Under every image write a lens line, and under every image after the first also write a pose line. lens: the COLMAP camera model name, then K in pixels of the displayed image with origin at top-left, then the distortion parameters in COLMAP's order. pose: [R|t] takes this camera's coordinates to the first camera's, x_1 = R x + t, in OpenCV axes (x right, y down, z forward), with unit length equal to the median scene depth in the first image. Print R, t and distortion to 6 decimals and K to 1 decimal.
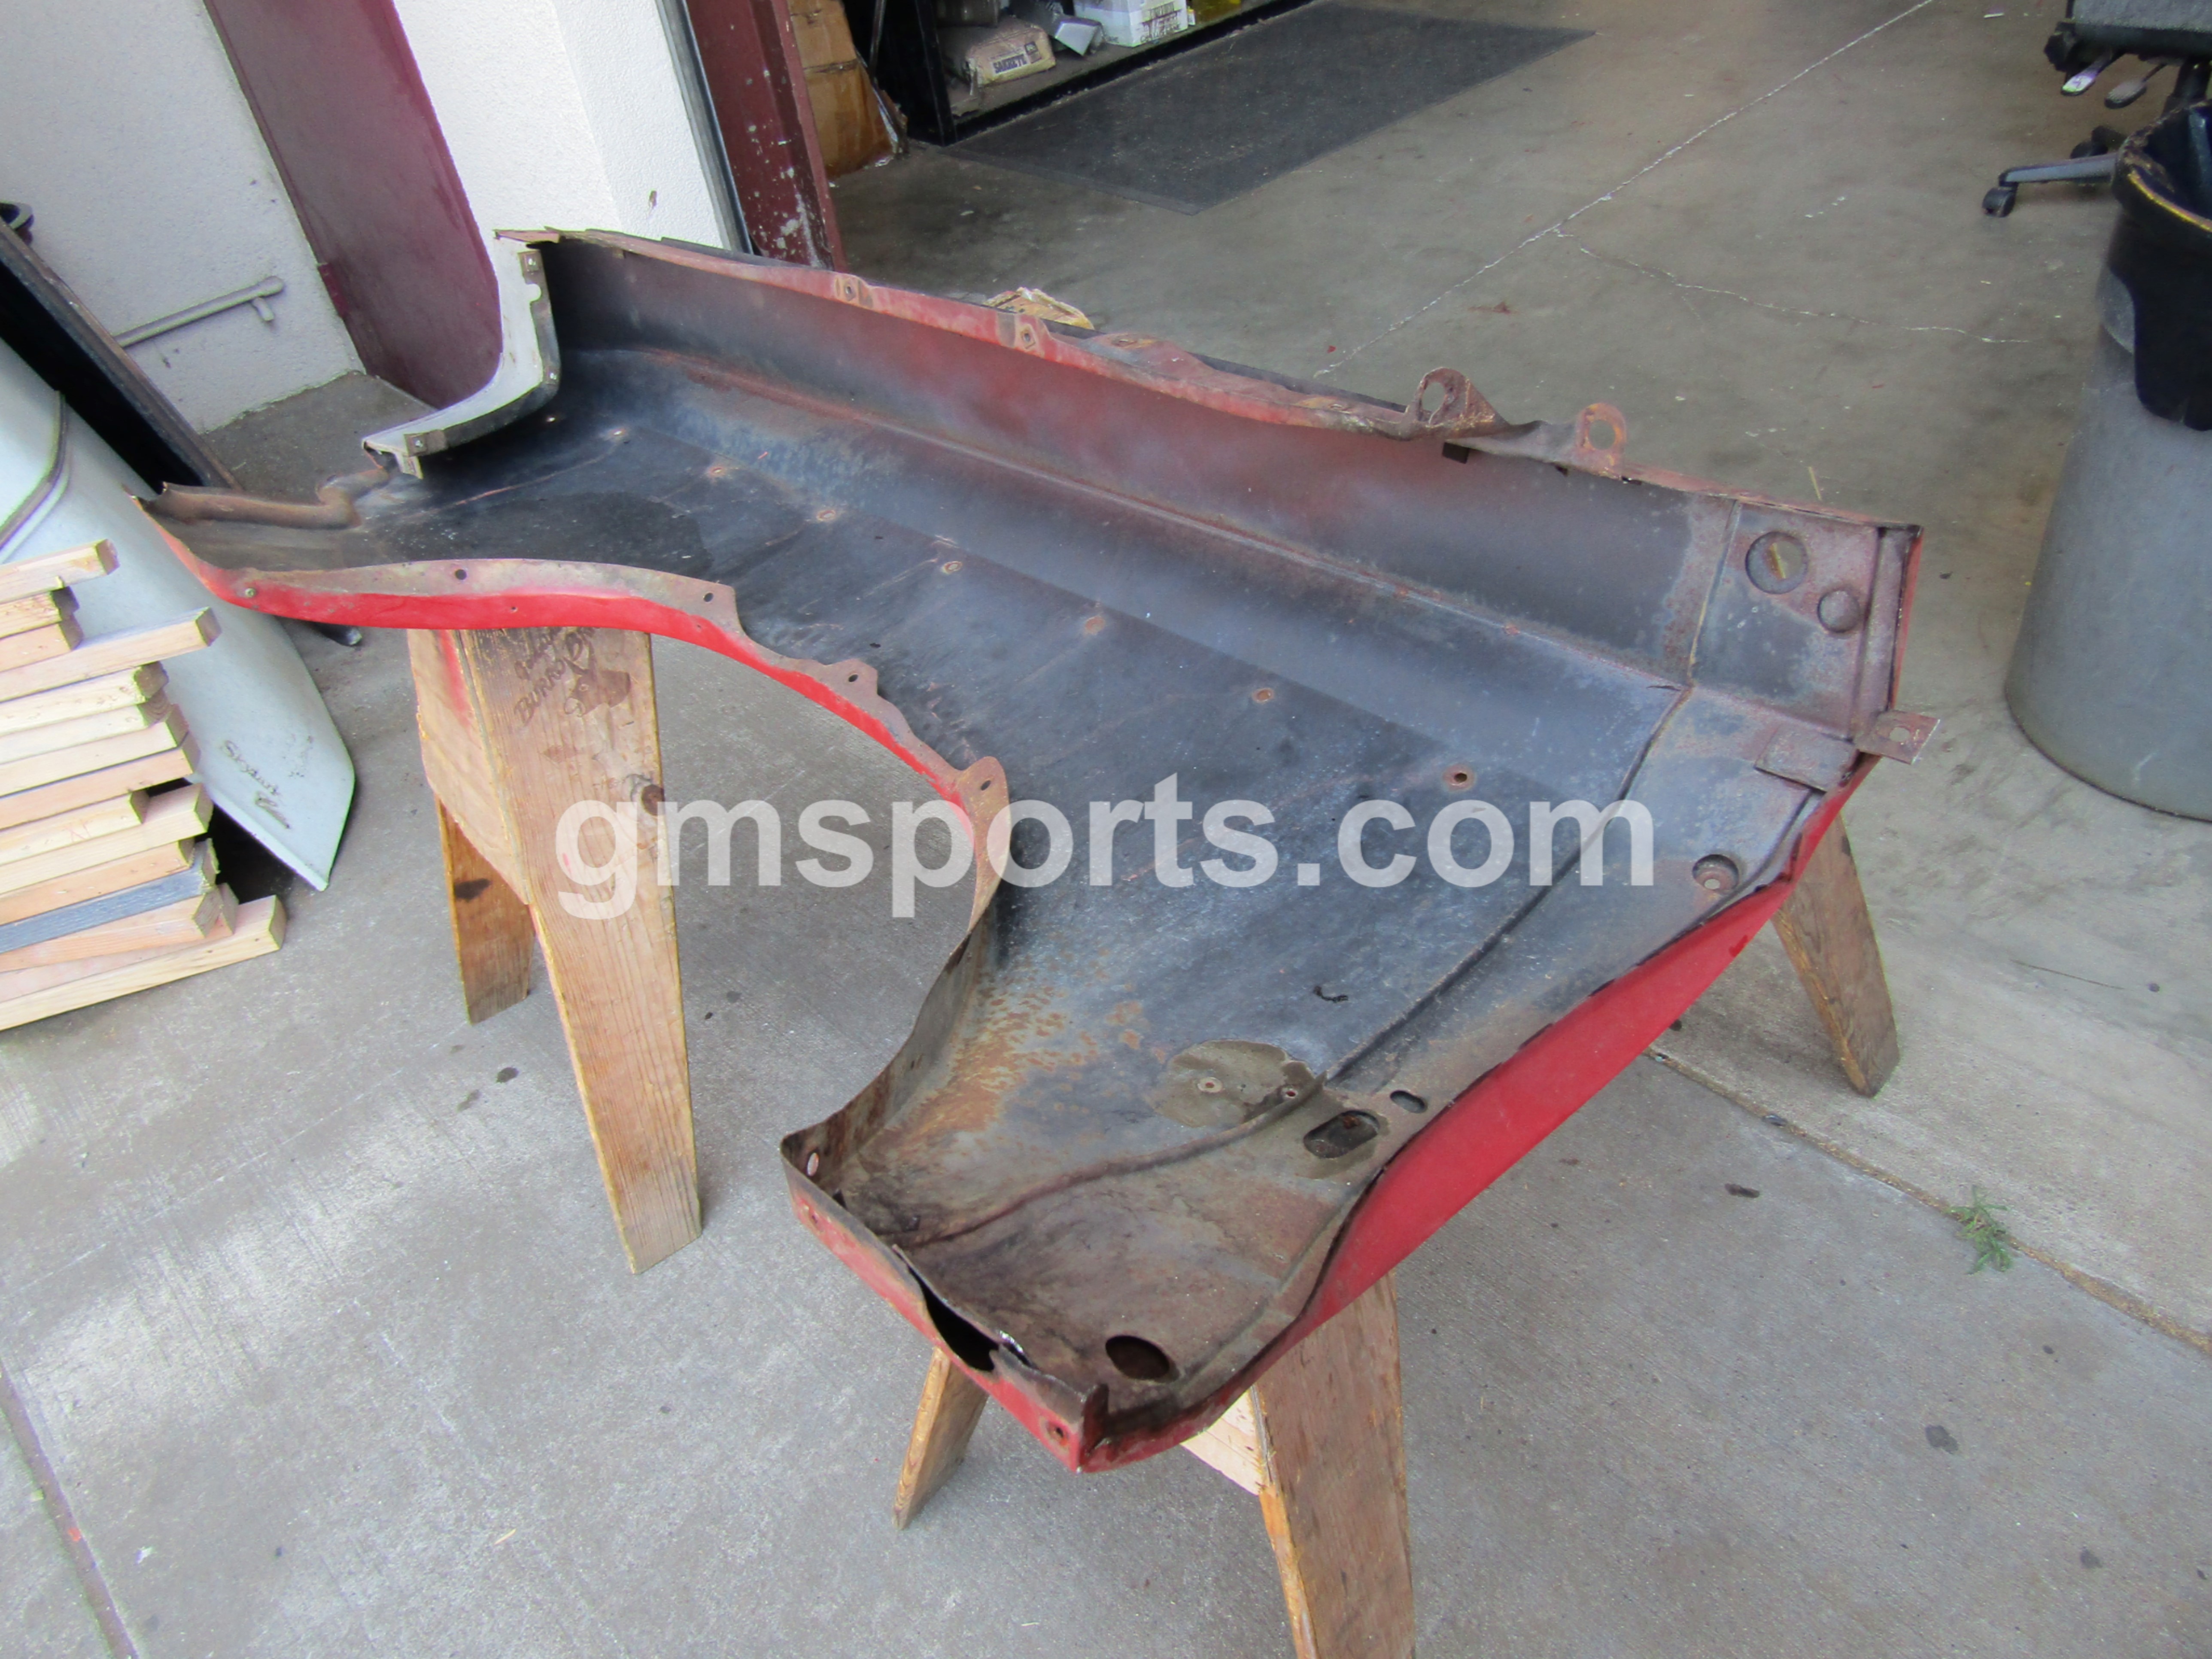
lens RADIAL K [[1563.3, 0, 1096.9], [0, 1563.3, 827.7], [0, 0, 1]] dist [-0.005639, -0.001607]
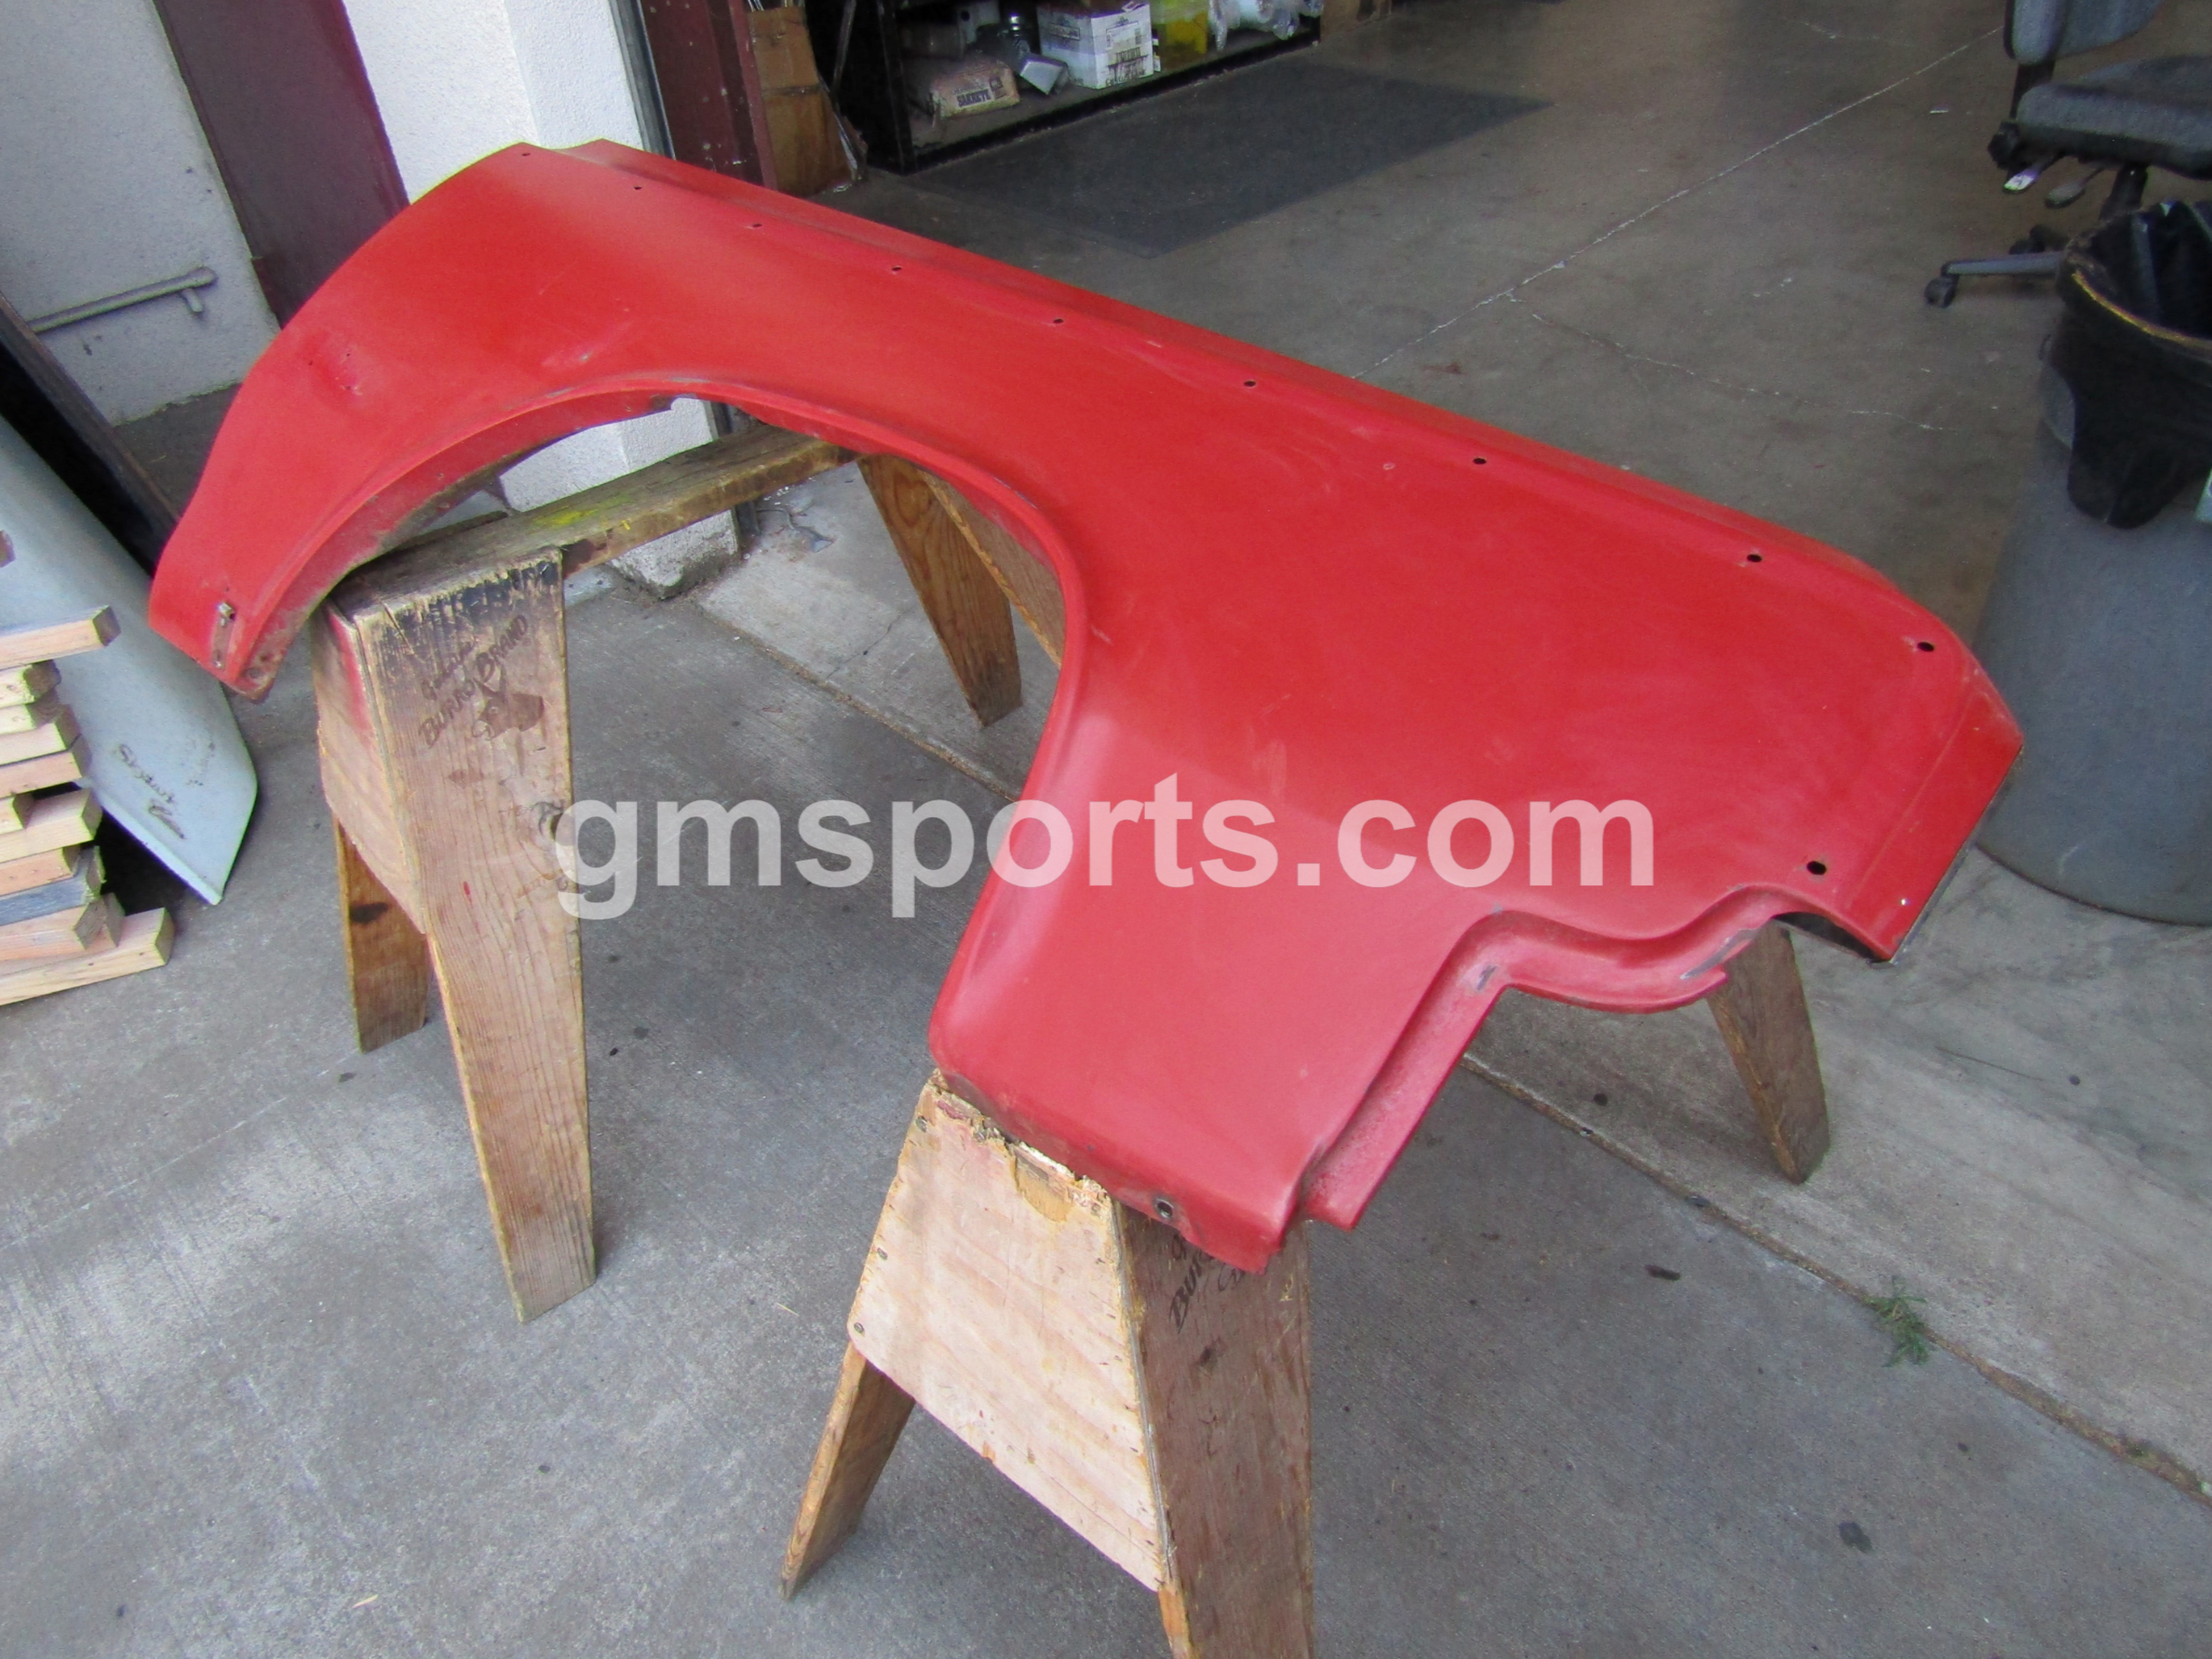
lens RADIAL K [[1563.3, 0, 1097.2], [0, 1563.3, 834.4], [0, 0, 1]] dist [-0.005639, -0.001607]
pose [[0.998235, 0.042466, 0.041503, 0.004401], [-0.041666, 0.998932, -0.019951, -0.008753], [-0.042306, 0.018186, 0.998939, 0.024579]]
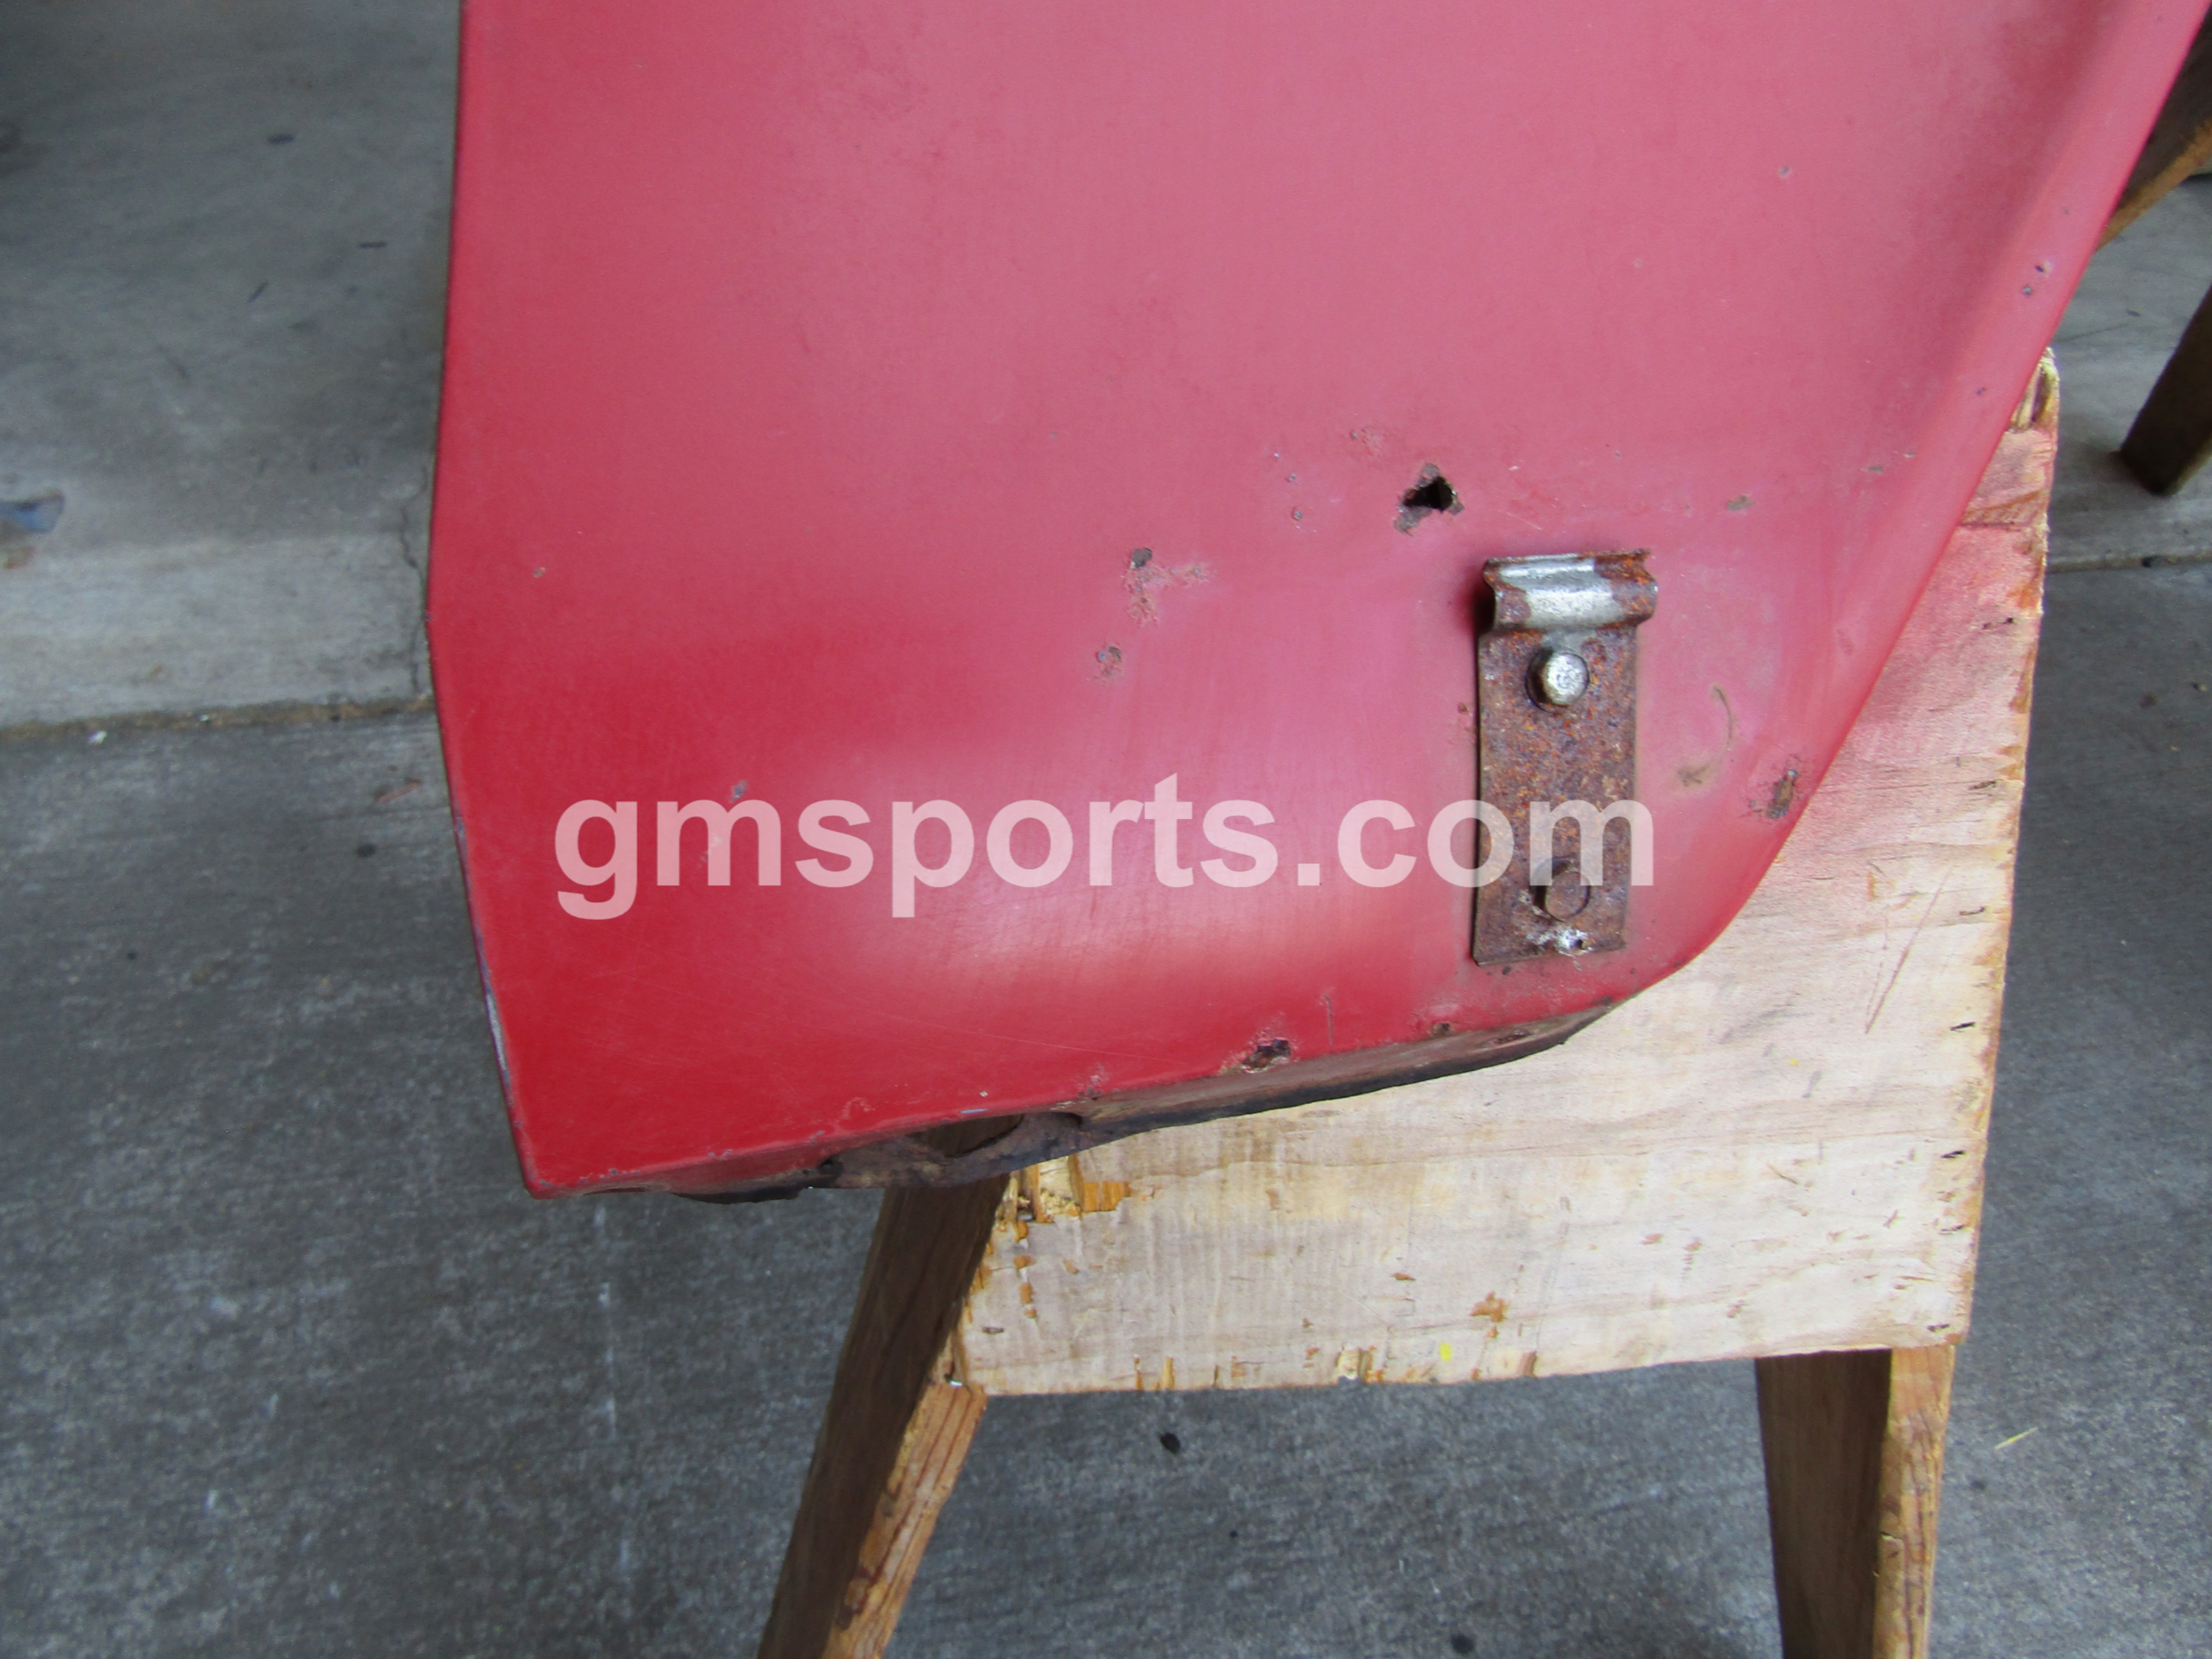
lens RADIAL K [[1563.3, 0, 1113.3], [0, 1563.3, 822.9], [0, 0, 1]] dist [-0.005639, -0.001607]
pose [[0.550788, -0.476537, 0.685234, -0.549522], [0.443798, 0.862521, 0.243106, -0.158269], [-0.706878, 0.170206, 0.686552, 0.816973]]
